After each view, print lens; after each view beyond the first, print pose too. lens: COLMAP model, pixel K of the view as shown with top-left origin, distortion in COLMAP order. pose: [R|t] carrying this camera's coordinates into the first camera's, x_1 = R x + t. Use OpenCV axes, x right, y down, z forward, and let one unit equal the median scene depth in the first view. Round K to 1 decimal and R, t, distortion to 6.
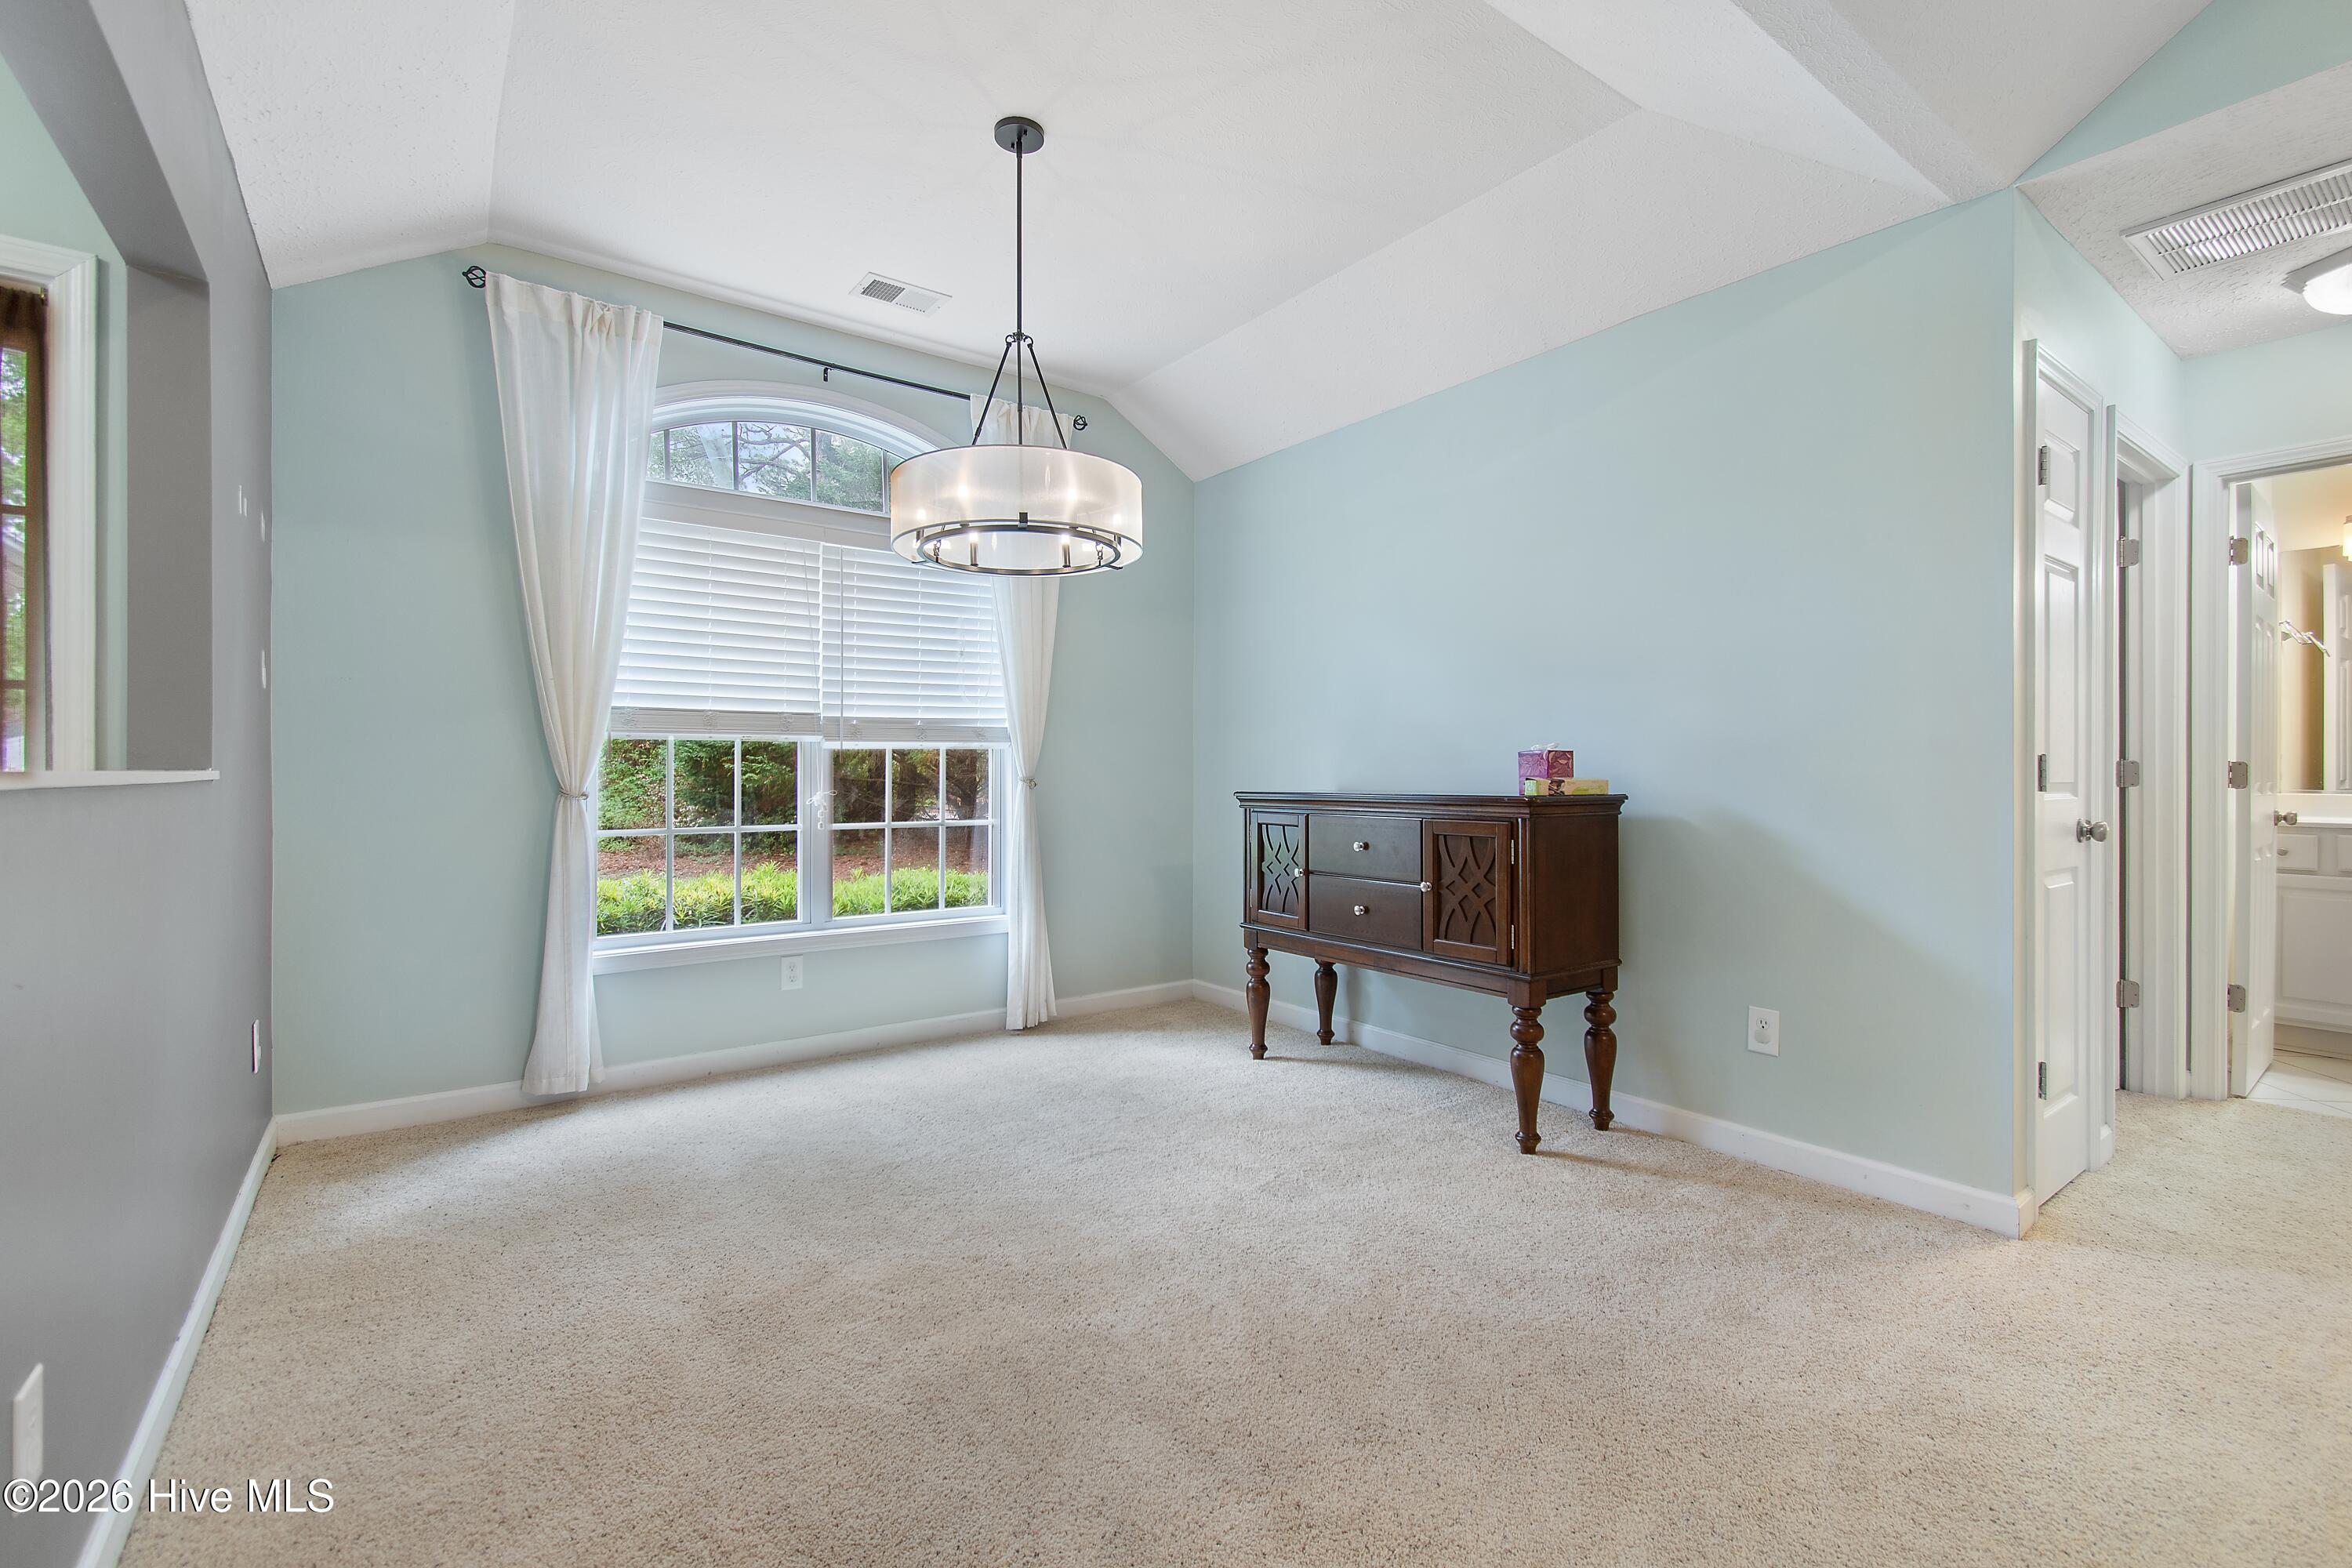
lens RADIAL K [[1034.4, 0, 1198.9], [0, 1034.4, 765.9], [0, 0, 1]] dist [0.003051, -0.001047]
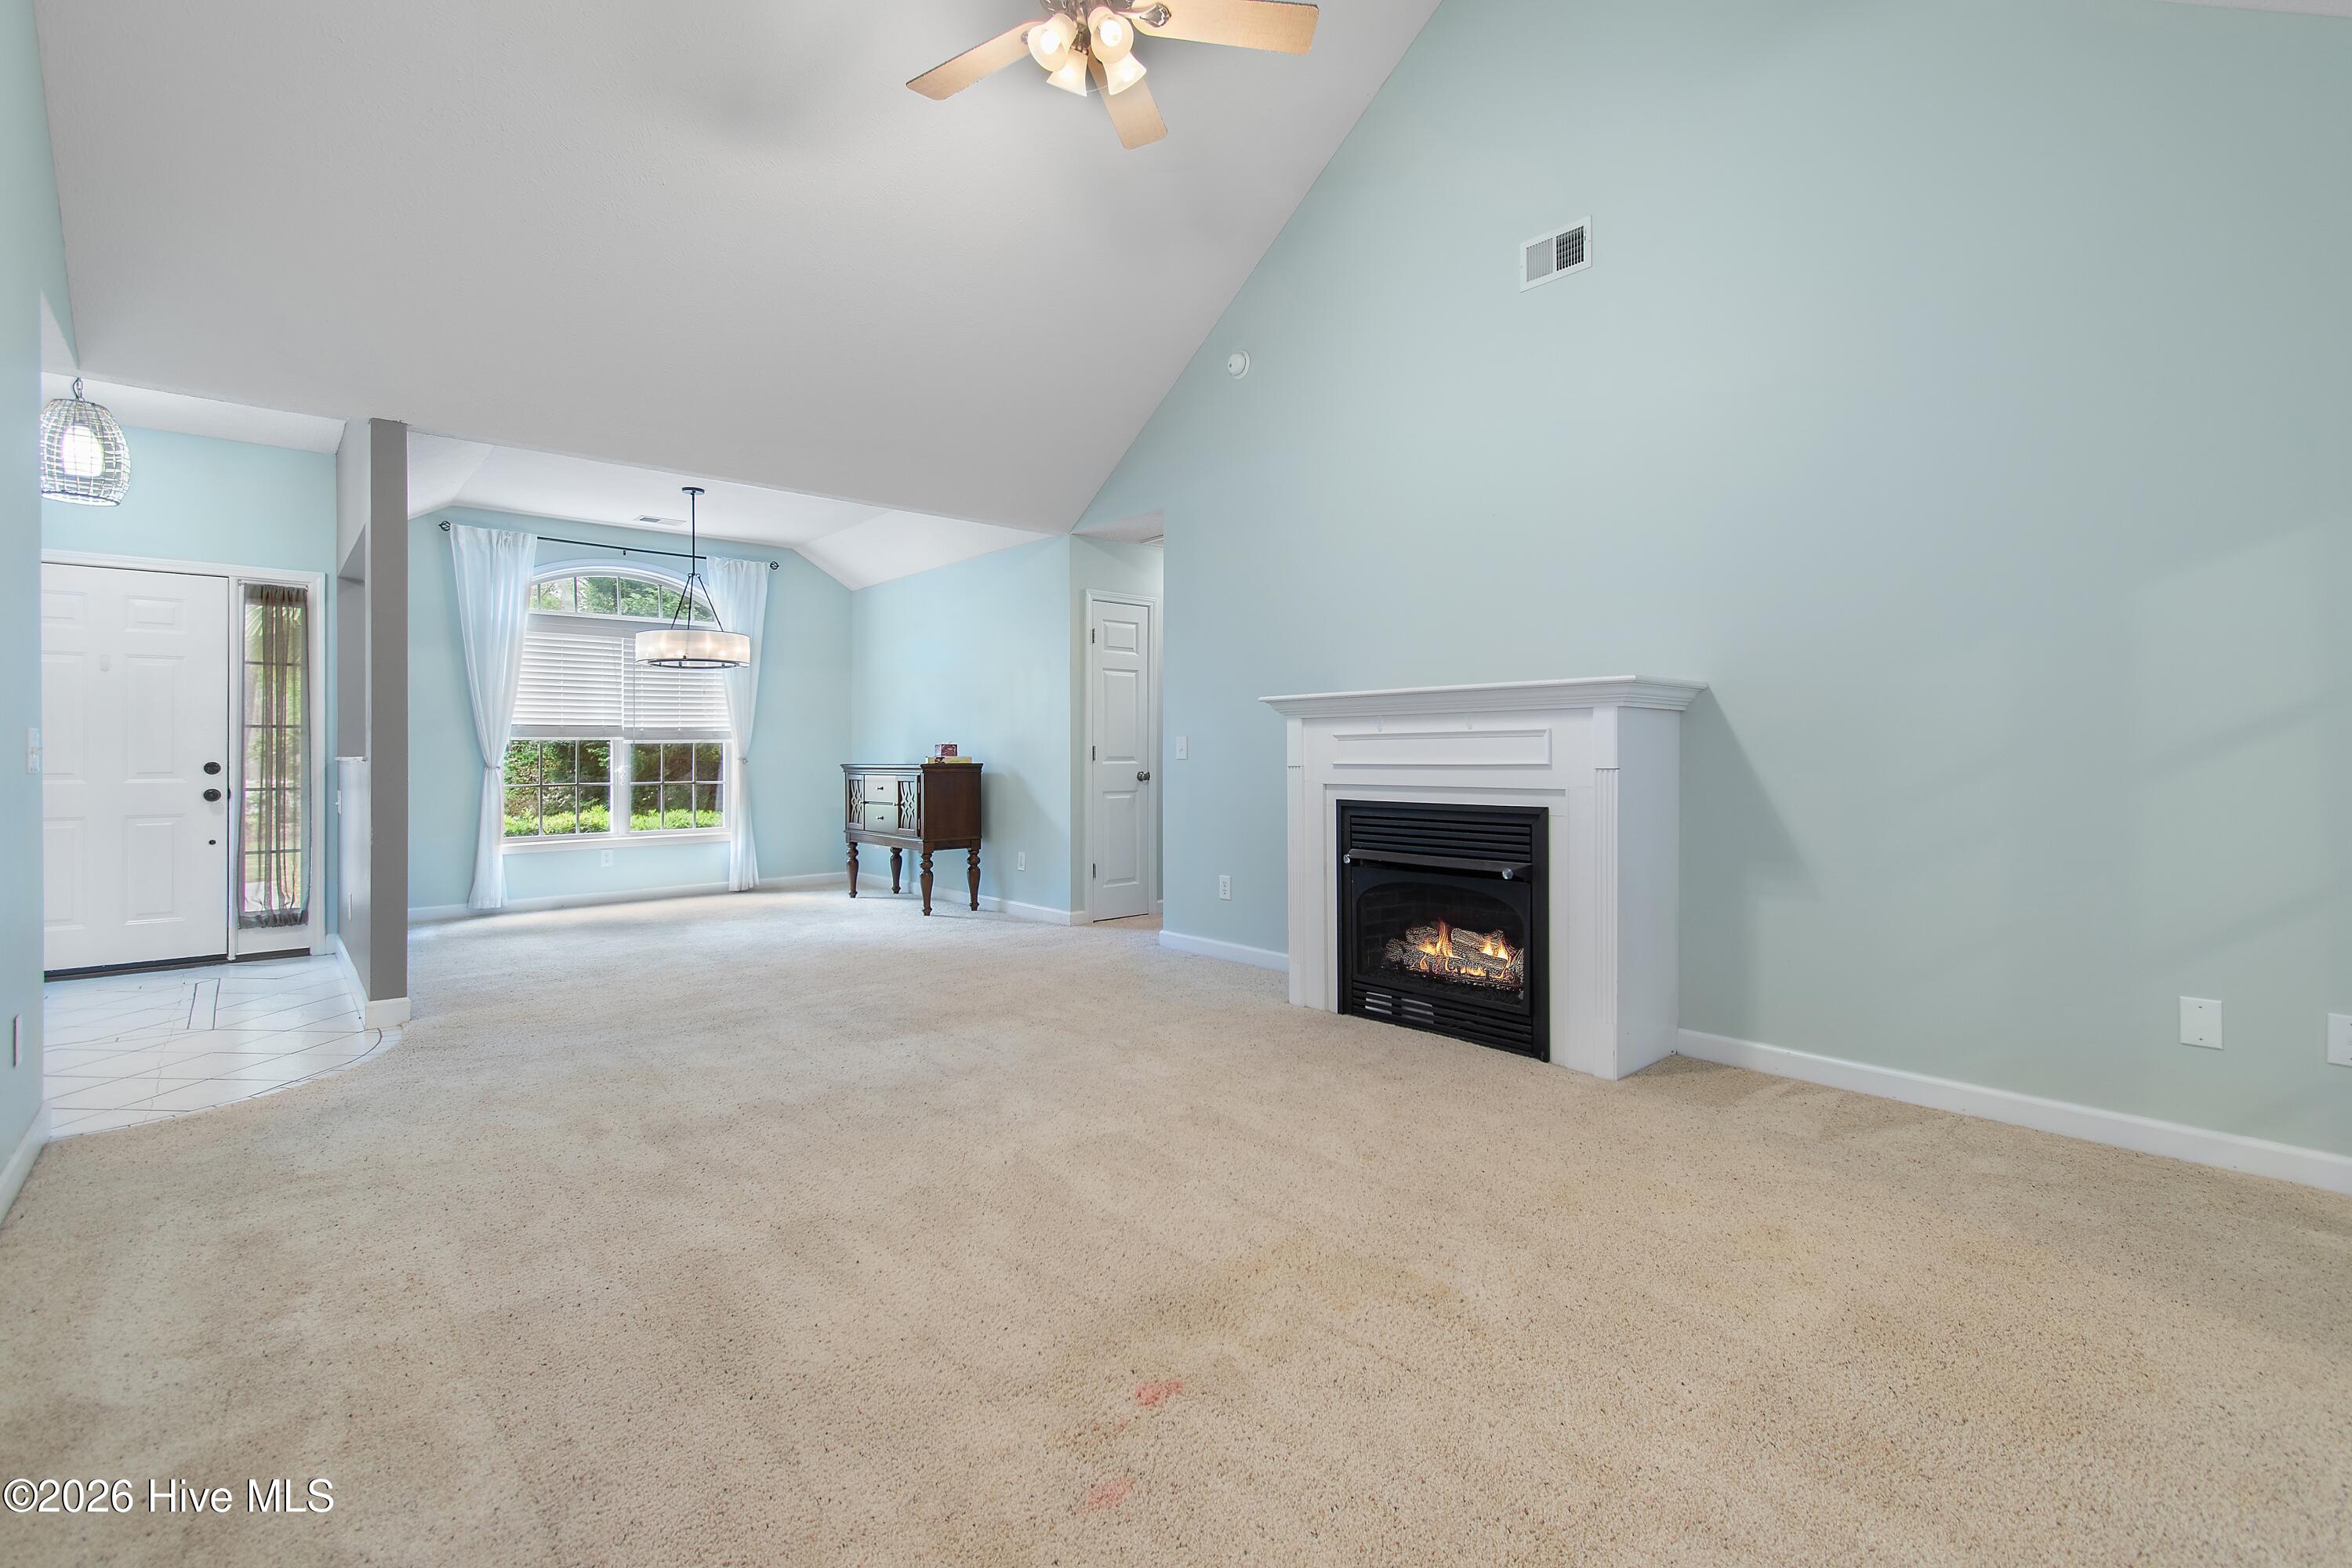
lens RADIAL K [[1034.4, 0, 1189.9], [0, 1034.4, 742.1], [0, 0, 1]] dist [0.003051, -0.001047]
pose [[0.996061, -0.005948, 0.088467, 0.574143], [0.006293, 0.999974, -0.003627, -0.006397], [-0.088443, 0.004169, 0.996073, -1.130342]]
